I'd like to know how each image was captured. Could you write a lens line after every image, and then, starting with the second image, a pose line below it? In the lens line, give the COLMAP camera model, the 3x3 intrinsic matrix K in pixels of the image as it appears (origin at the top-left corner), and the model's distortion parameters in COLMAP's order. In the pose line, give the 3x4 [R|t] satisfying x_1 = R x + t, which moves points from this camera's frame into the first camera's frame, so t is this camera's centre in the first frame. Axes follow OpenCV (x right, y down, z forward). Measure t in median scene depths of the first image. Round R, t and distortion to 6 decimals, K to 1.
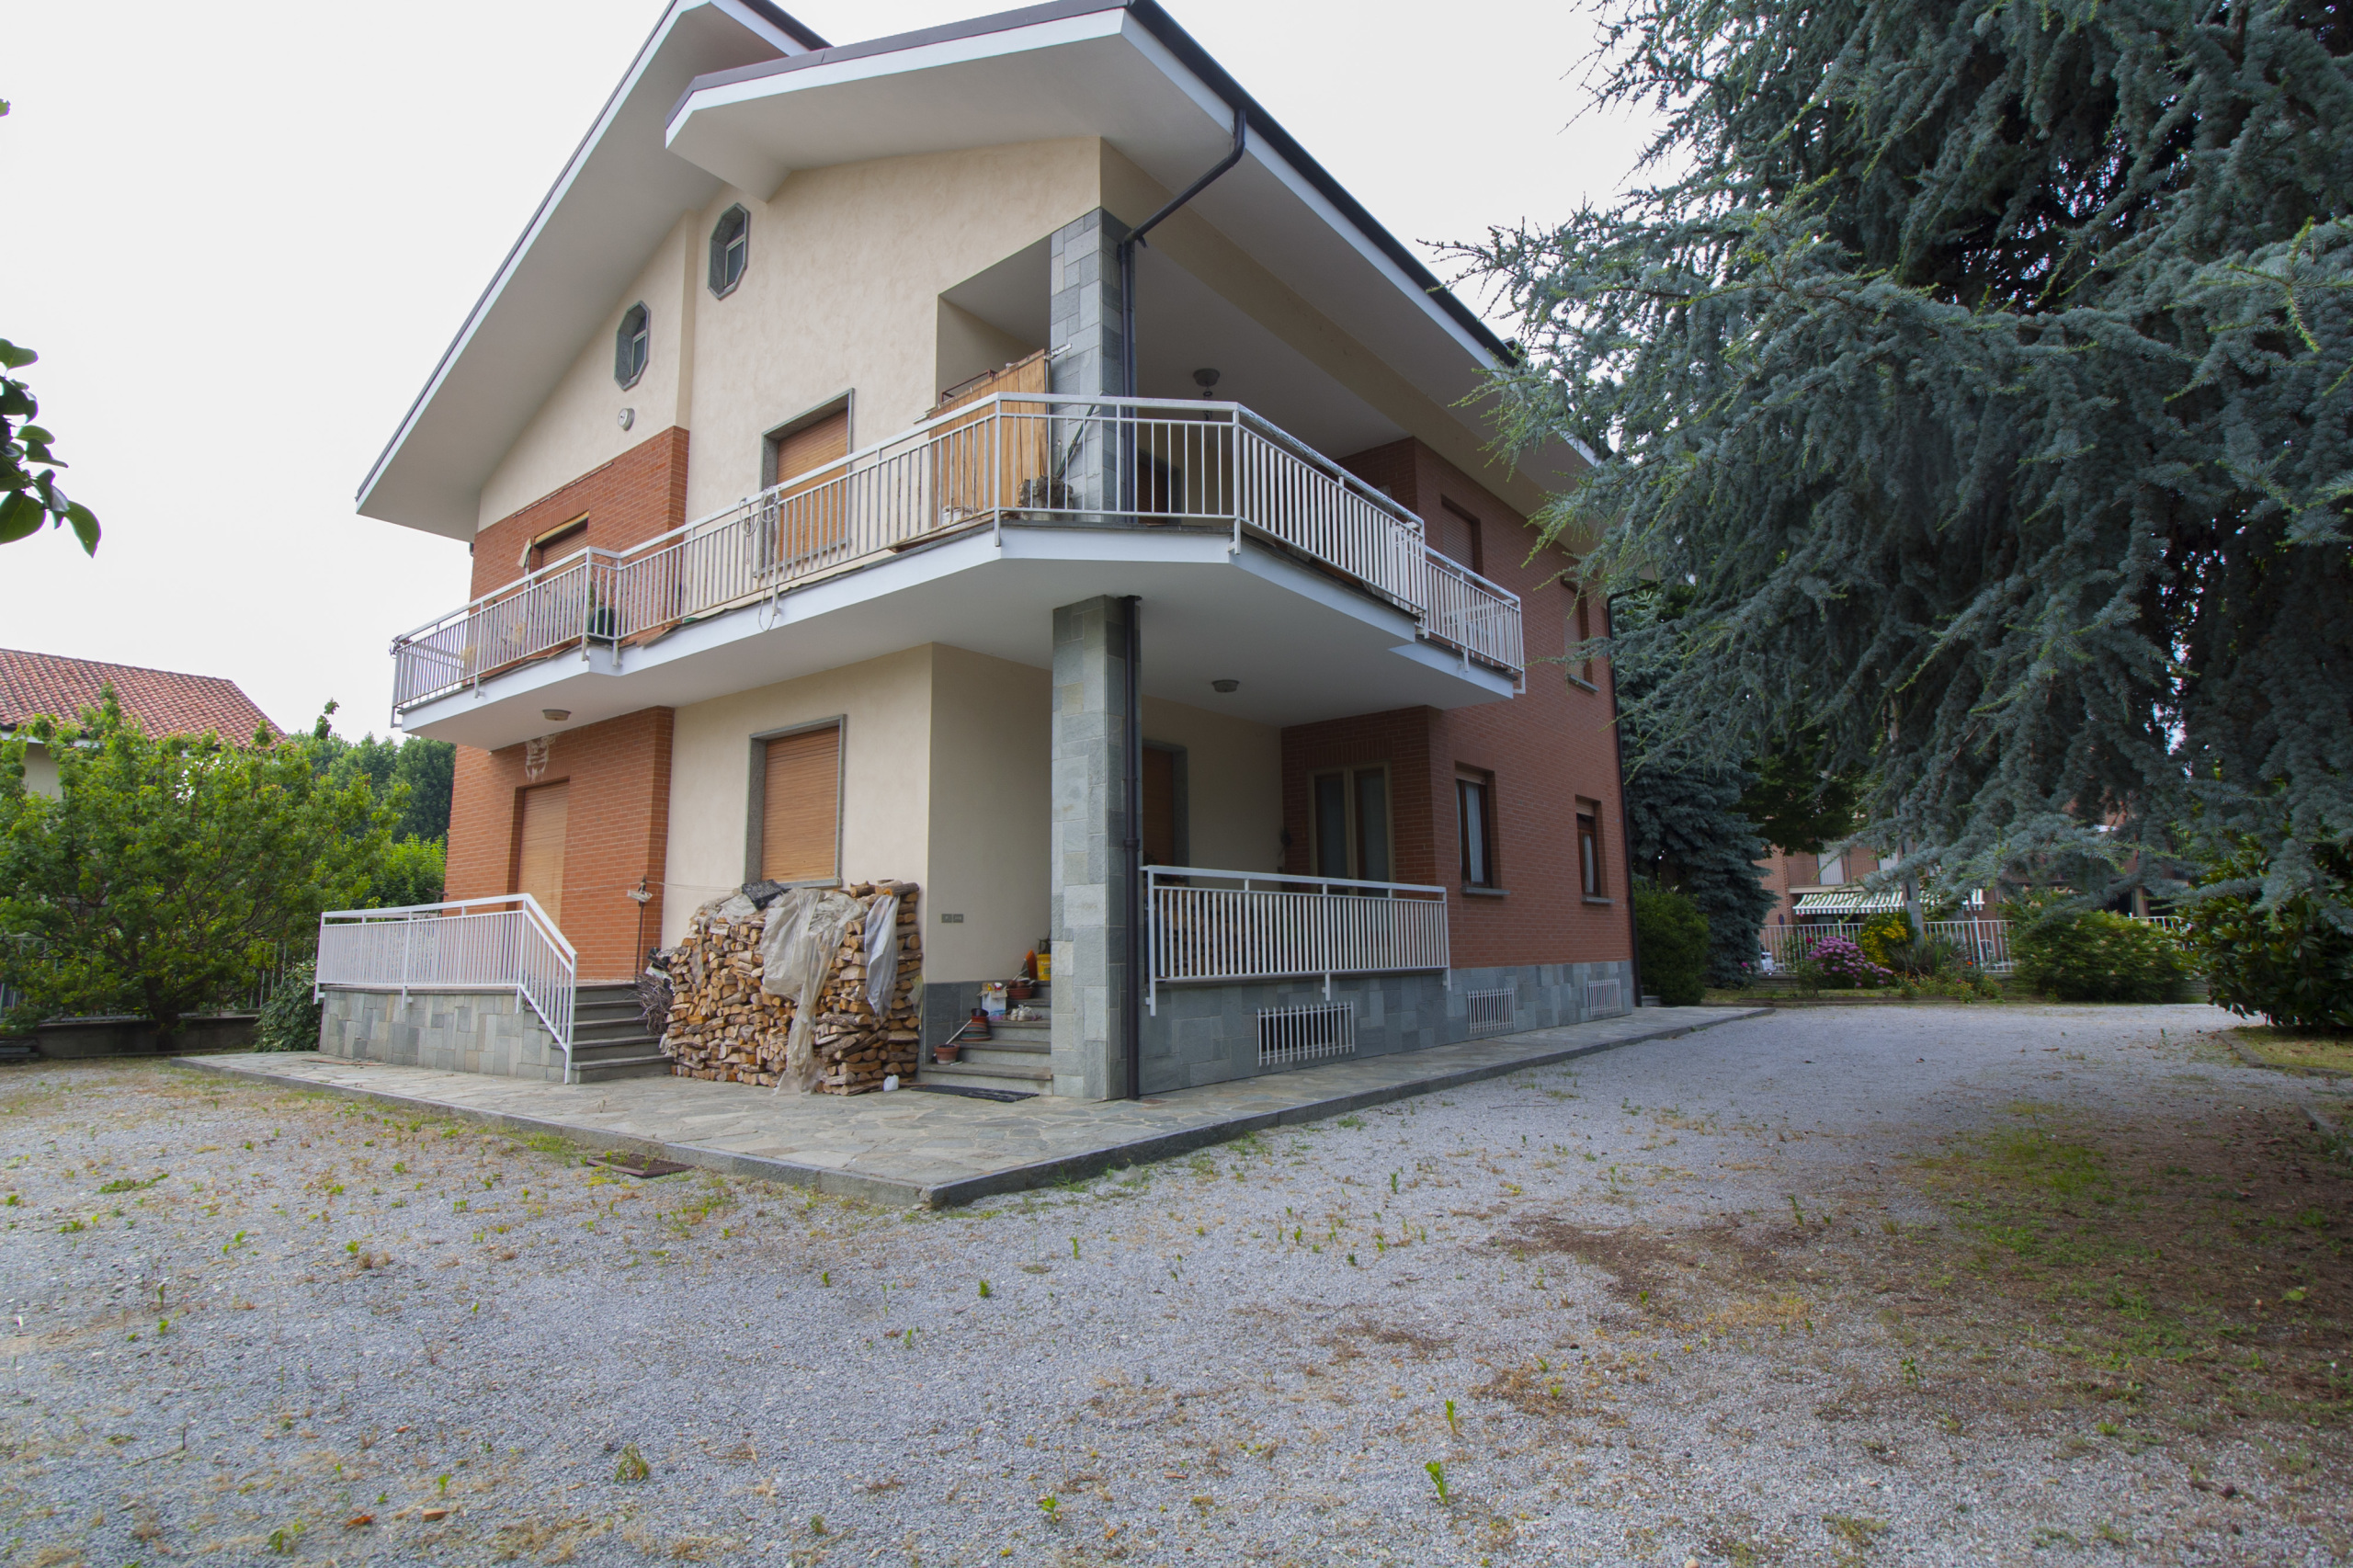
lens RADIAL K [[1132.7, 0, 1174.6], [0, 1132.7, 768.2], [0, 0, 1]] dist [-0.001061, 0.000158]
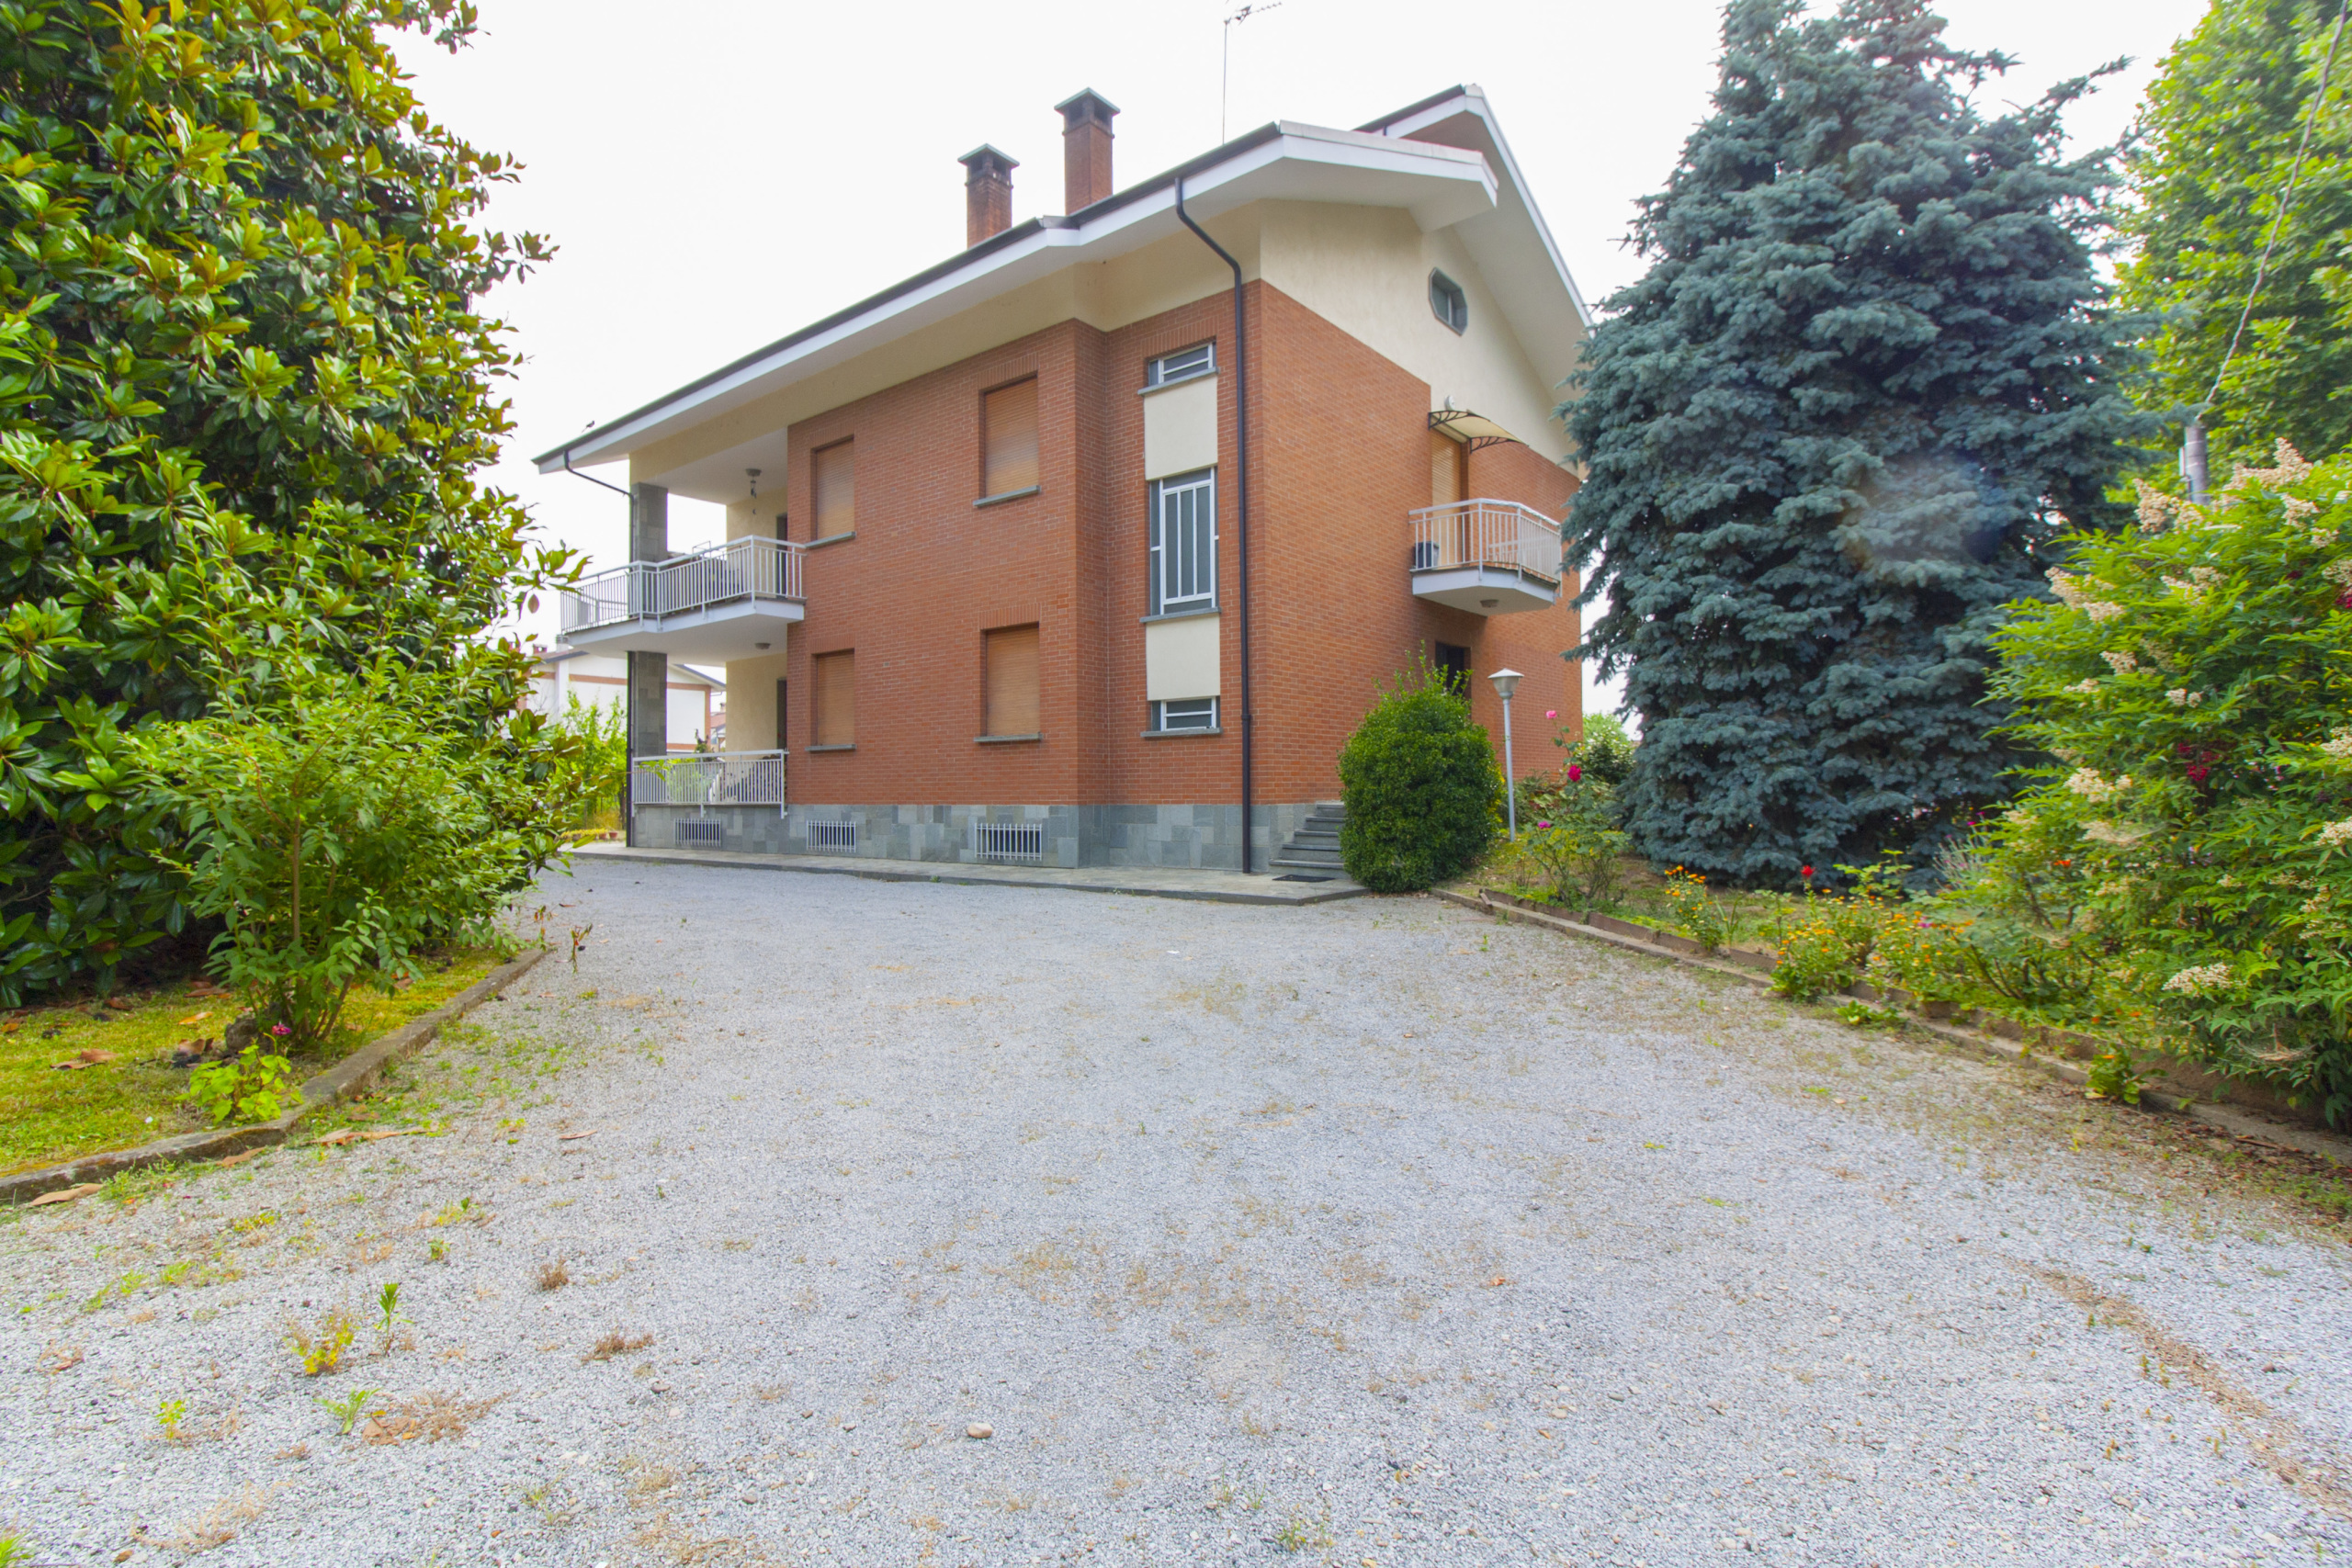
lens RADIAL K [[1109.4, 0, 1168.1], [0, 1109.4, 767.8], [0, 0, 1]] dist [0.001809, 0.000260]
pose [[0.000363, -0.013255, -0.999912, 0.942318], [0.164713, 0.986256, -0.013014, 0.128855], [0.986342, -0.164693, 0.002541, 0.834734]]
